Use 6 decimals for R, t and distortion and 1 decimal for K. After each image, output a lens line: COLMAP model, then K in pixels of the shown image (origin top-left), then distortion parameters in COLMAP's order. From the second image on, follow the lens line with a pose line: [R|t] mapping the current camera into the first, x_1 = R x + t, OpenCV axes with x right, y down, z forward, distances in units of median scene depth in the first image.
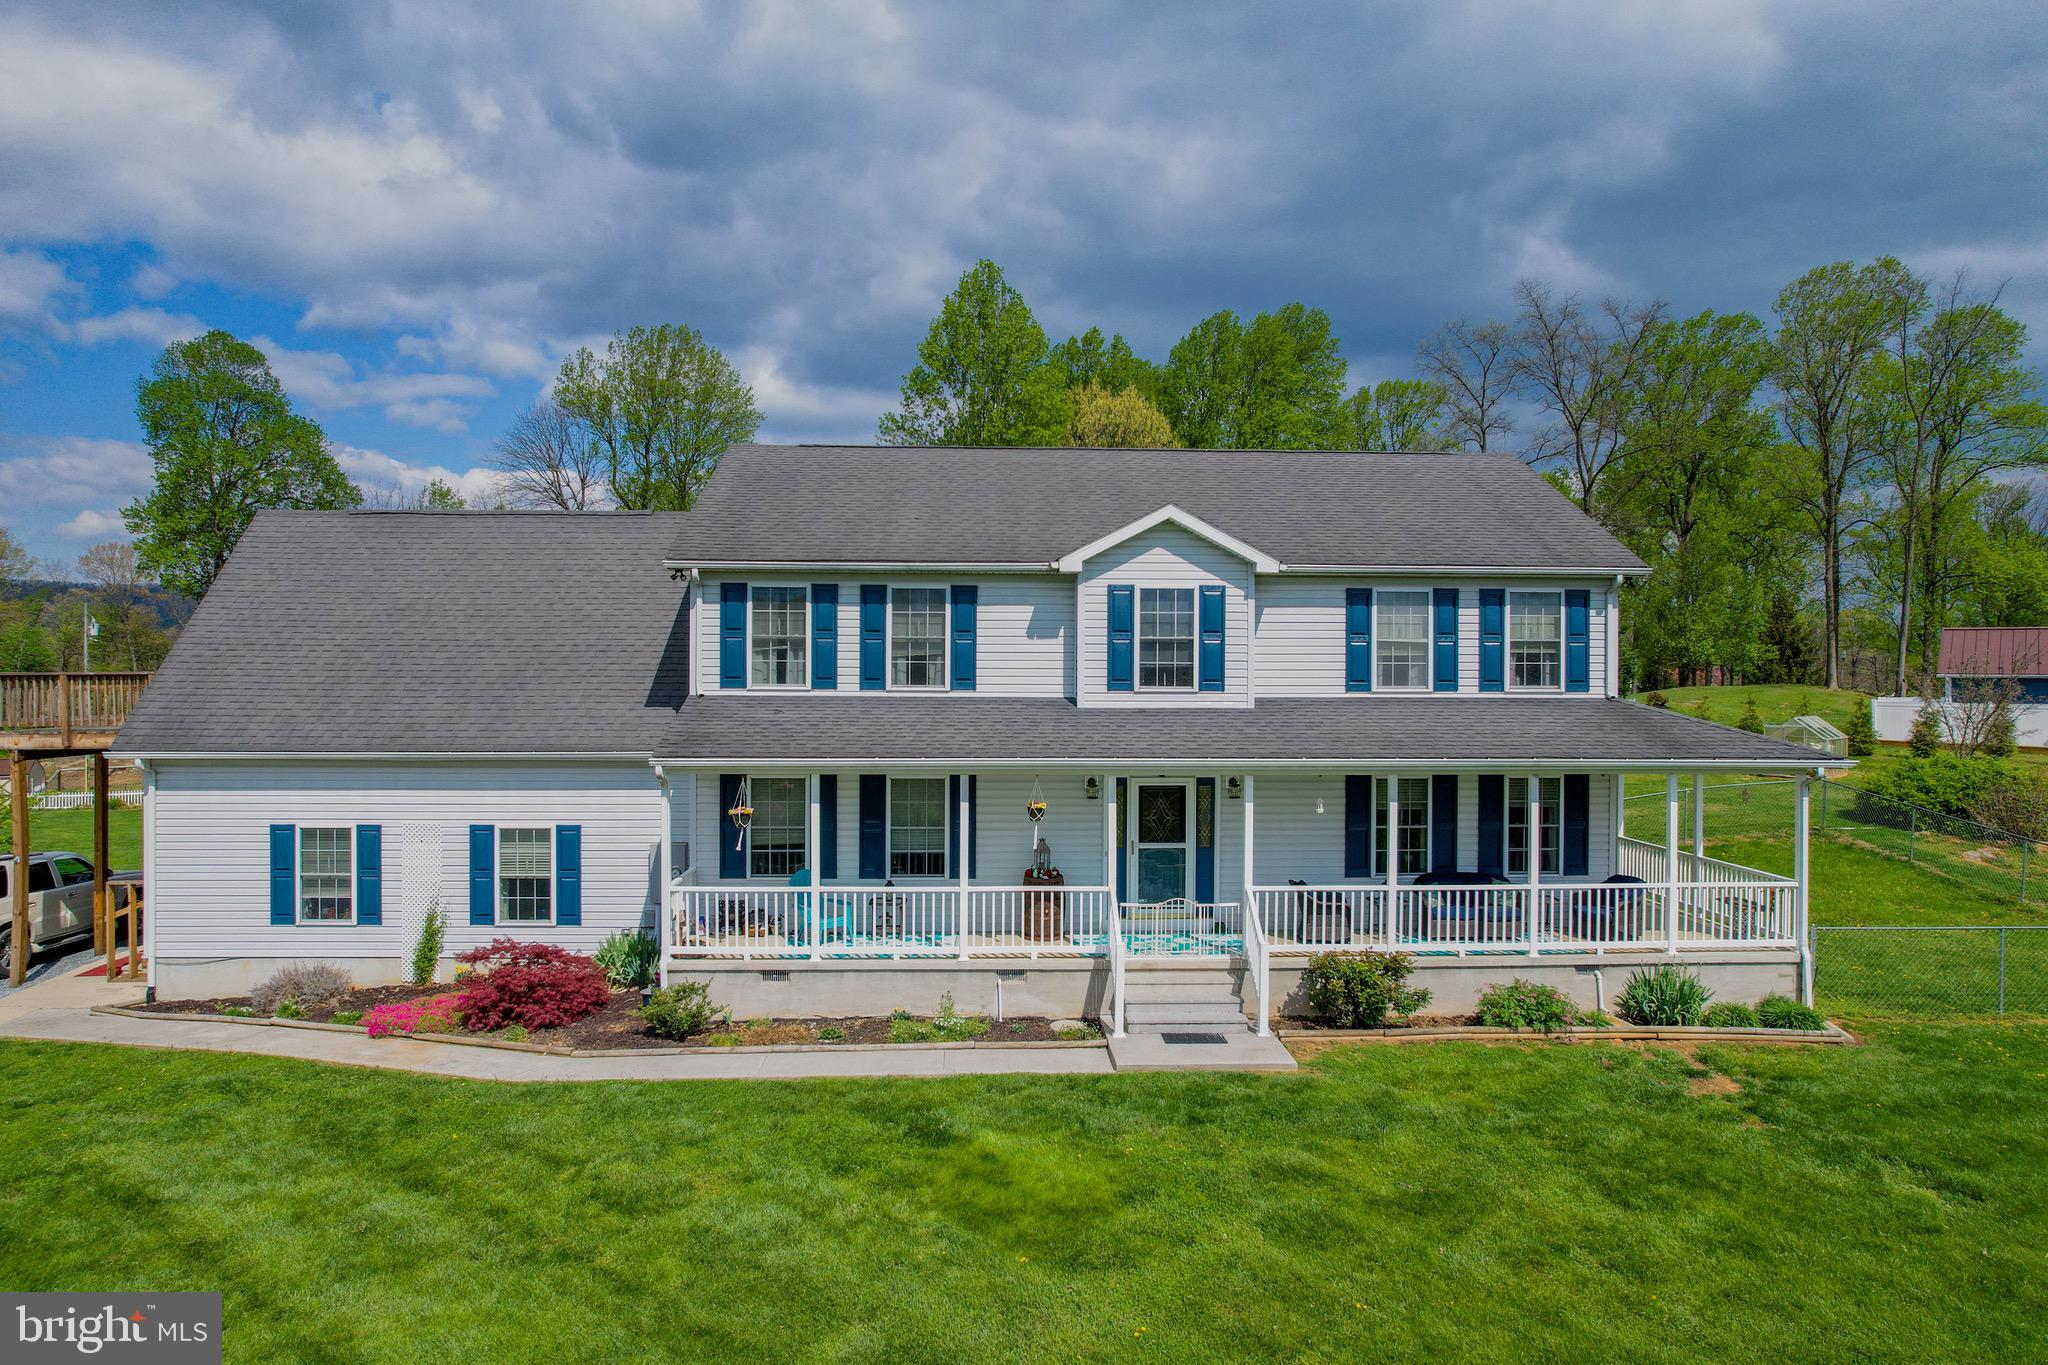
lens RADIAL K [[1308.9, 0, 1024.0], [0, 1308.9, 682.5], [0, 0, 1]] dist [-0.067433, 0.064026]
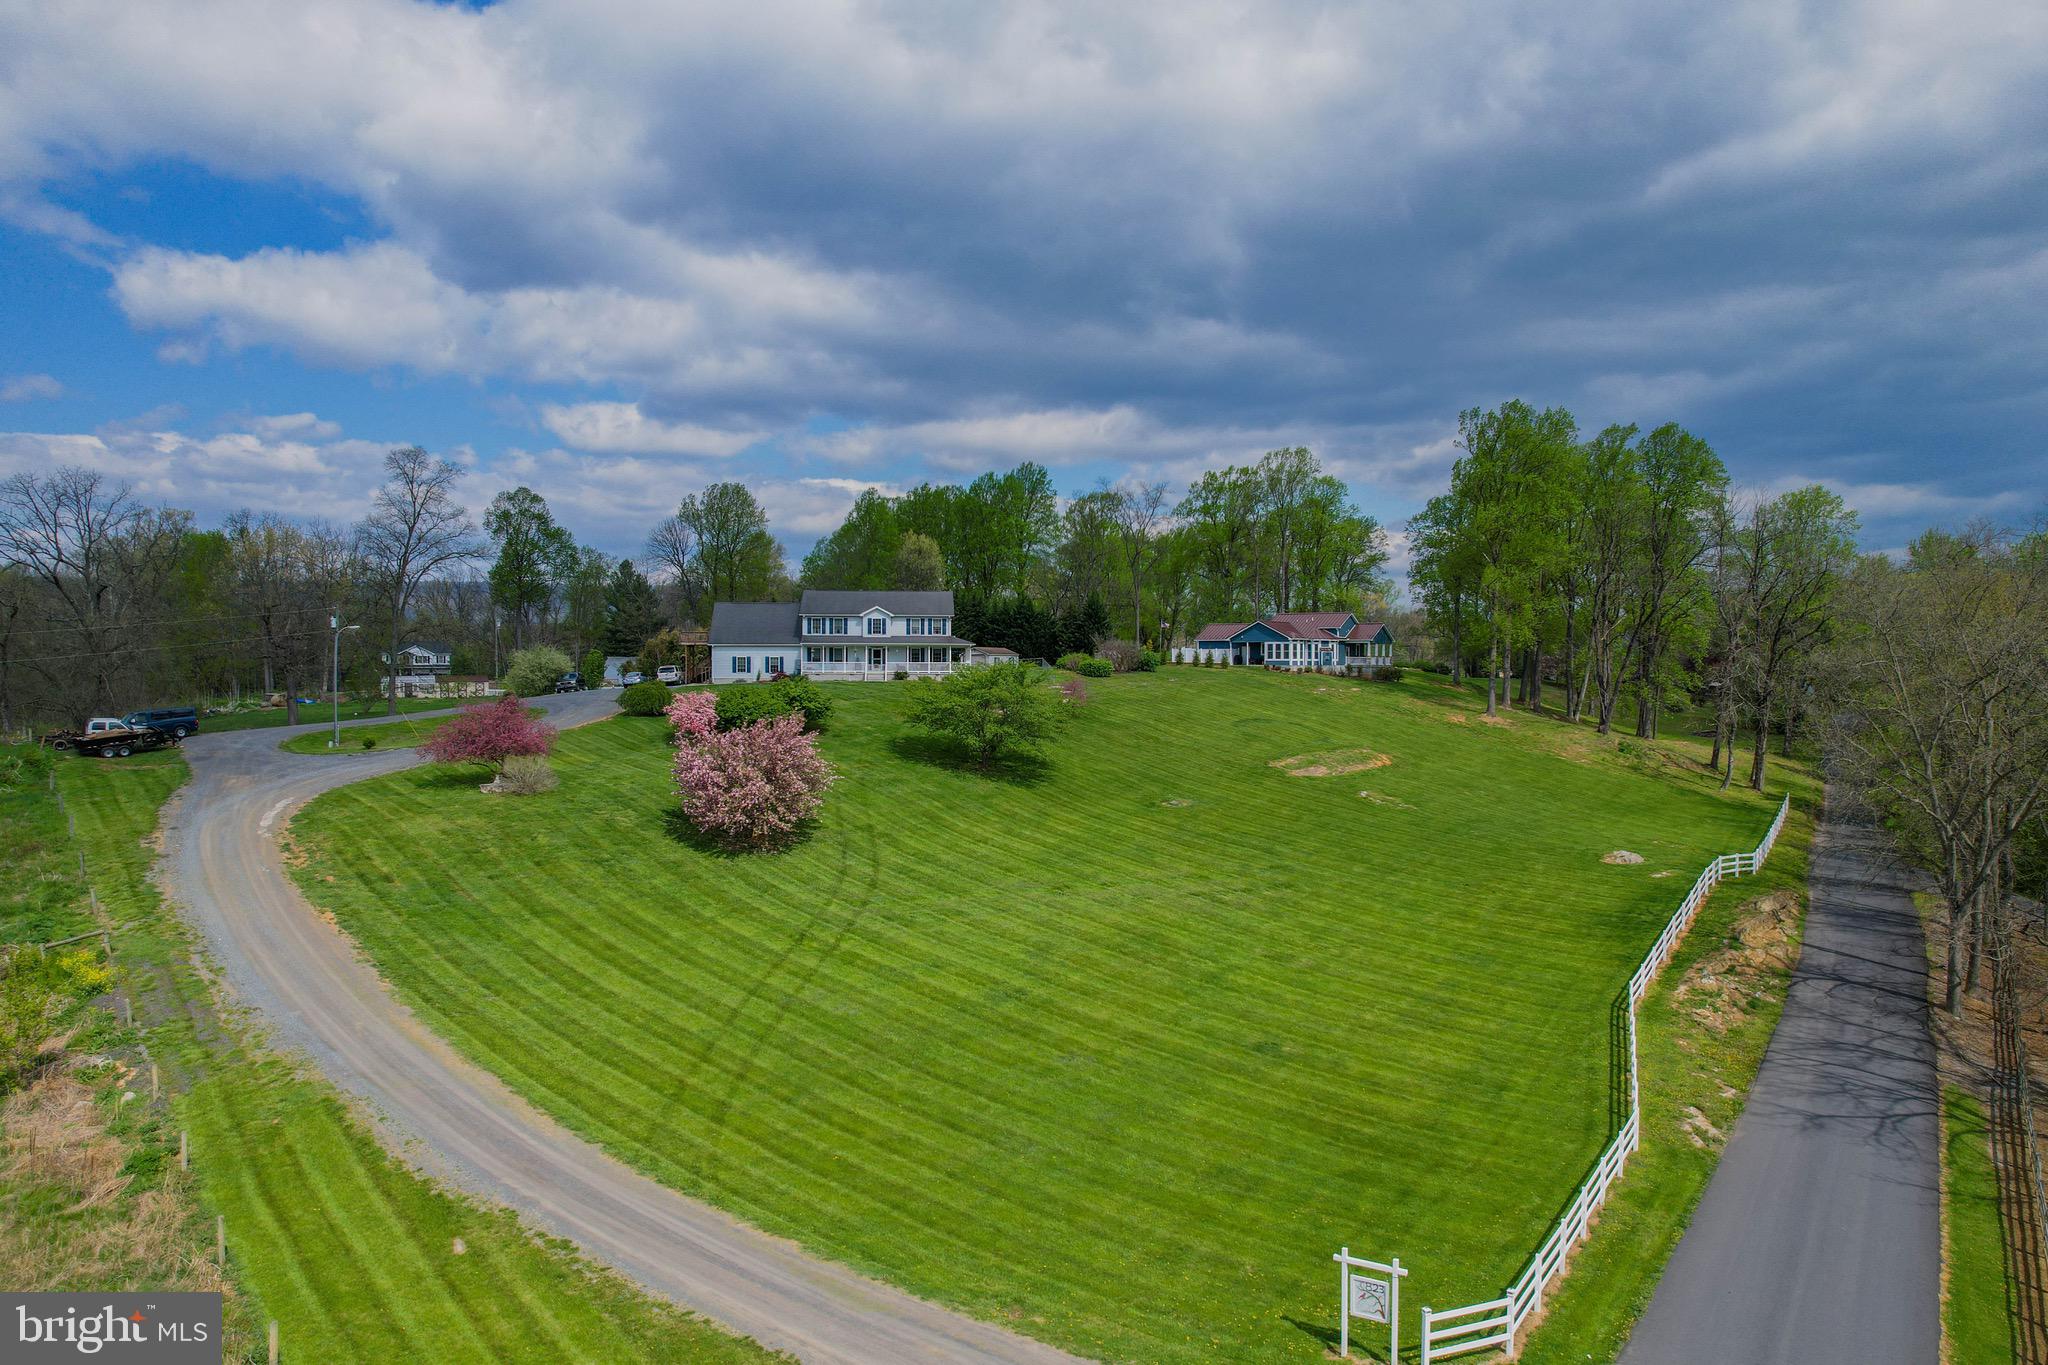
lens RADIAL K [[1339.2, 0, 1028.6], [0, 1339.2, 660.2], [0, 0, 1]] dist [-0.049923, 0.051037]
pose [[0.998773, -0.002529, 0.049466, 0.525501], [0.003071, 0.999936, -0.010895, 0.209225], [-0.049435, 0.011033, 0.998716, -5.606739]]
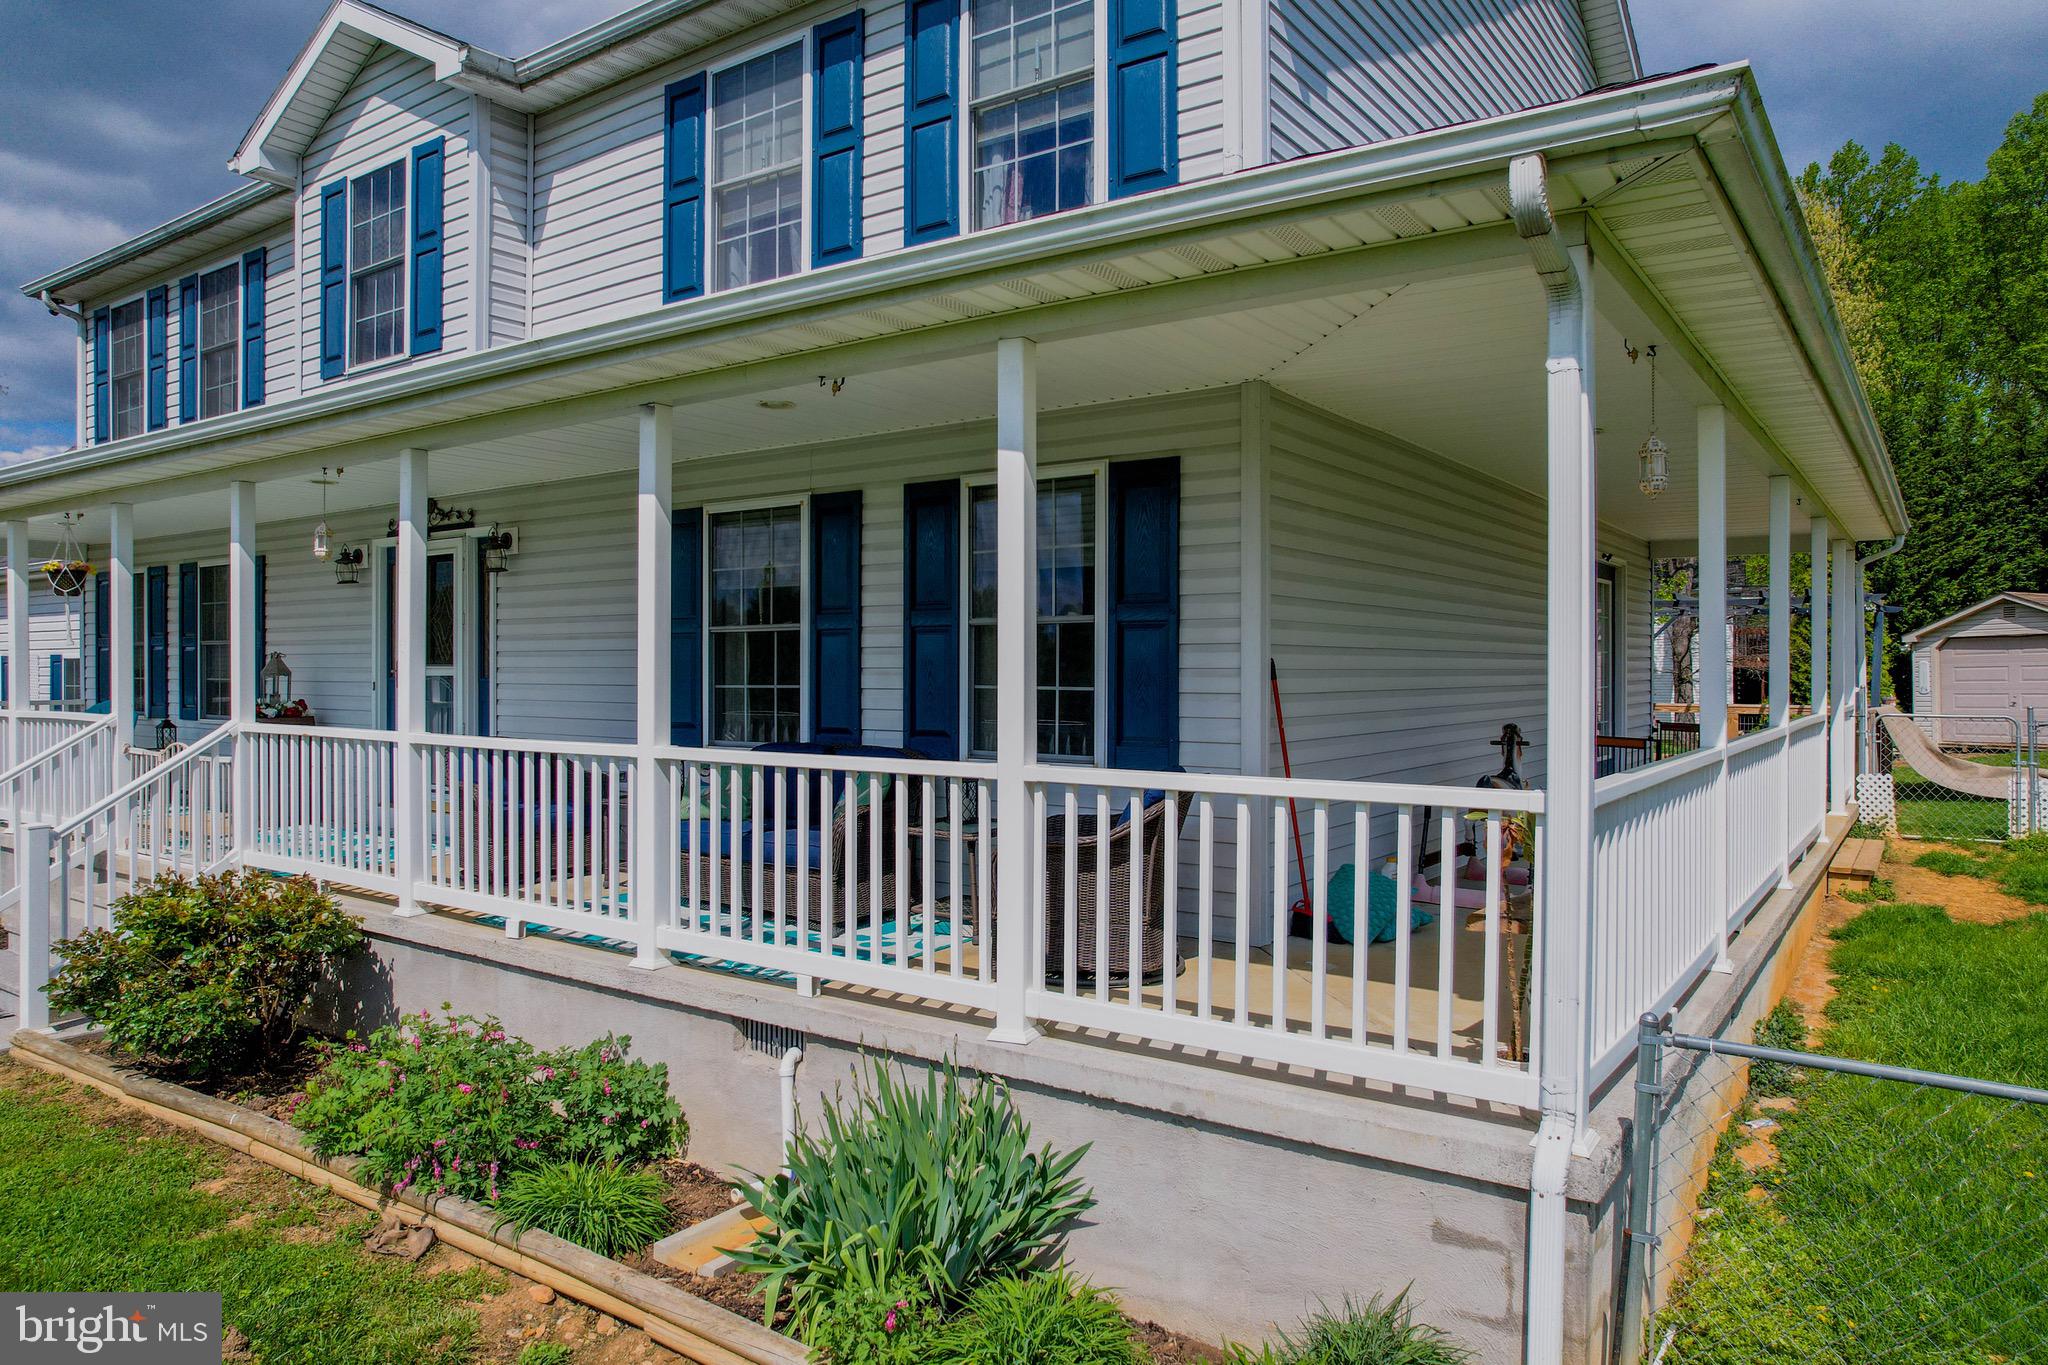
lens RADIAL K [[1369.2, 0, 970.2], [0, 1369.2, 682.3], [0, 0, 1]] dist [-0.067087, 0.063462]
pose [[0.777584, 0.005217, -0.628758, 0.620632], [0.005708, 0.999866, 0.015355, 0.122728], [0.628754, -0.015528, 0.777450, 0.717147]]
